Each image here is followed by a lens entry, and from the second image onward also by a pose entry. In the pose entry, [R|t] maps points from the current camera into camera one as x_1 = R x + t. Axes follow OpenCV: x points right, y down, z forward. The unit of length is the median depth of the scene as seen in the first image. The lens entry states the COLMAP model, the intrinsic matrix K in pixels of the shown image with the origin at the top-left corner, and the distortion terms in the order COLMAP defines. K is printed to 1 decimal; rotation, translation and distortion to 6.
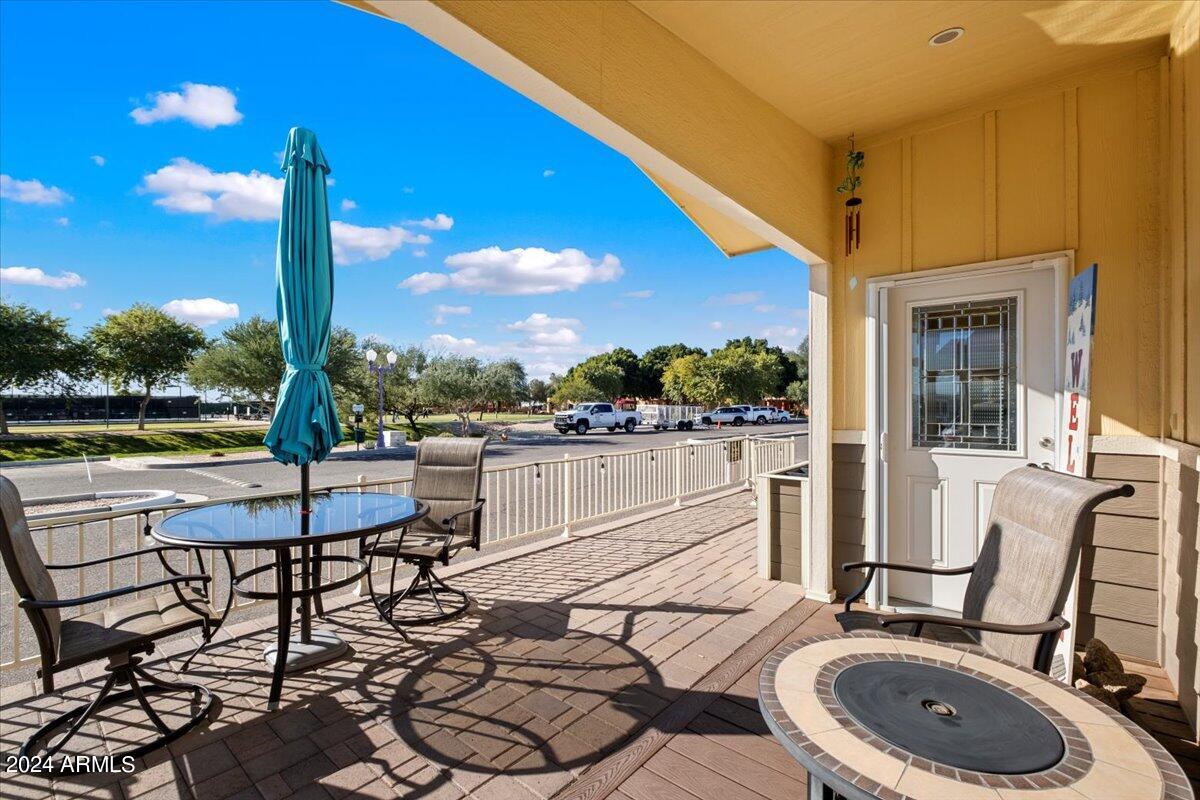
lens RADIAL K [[523.8, 0, 600.0], [0, 523.8, 400.0], [0, 0, 1]] dist [-0.000688, -0.000124]
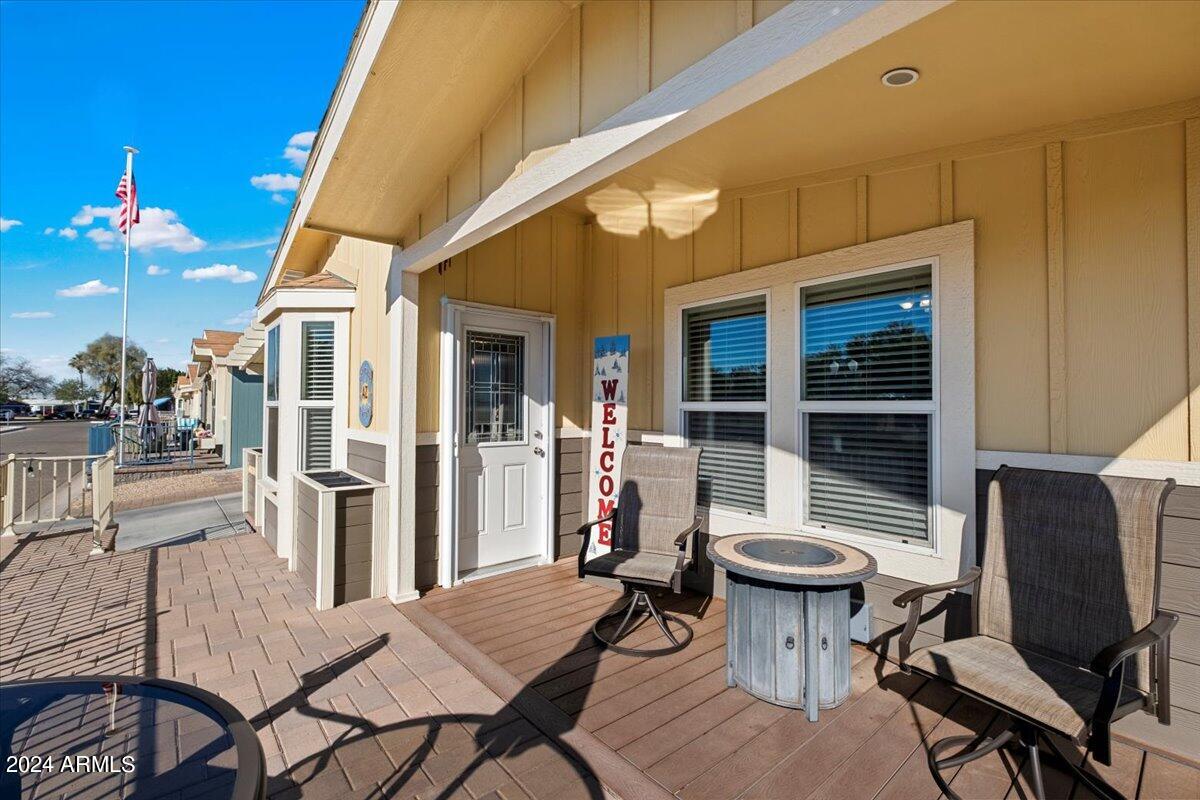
lens RADIAL K [[523.8, 0, 600.0], [0, 523.8, 400.0], [0, 0, 1]] dist [-0.000688, -0.000124]
pose [[0.160256, 0.021433, 0.986843, -0.599113], [-0.015642, 0.999694, -0.019172, 0.006645], [-0.986951, -0.012364, 0.160543, 0.528505]]
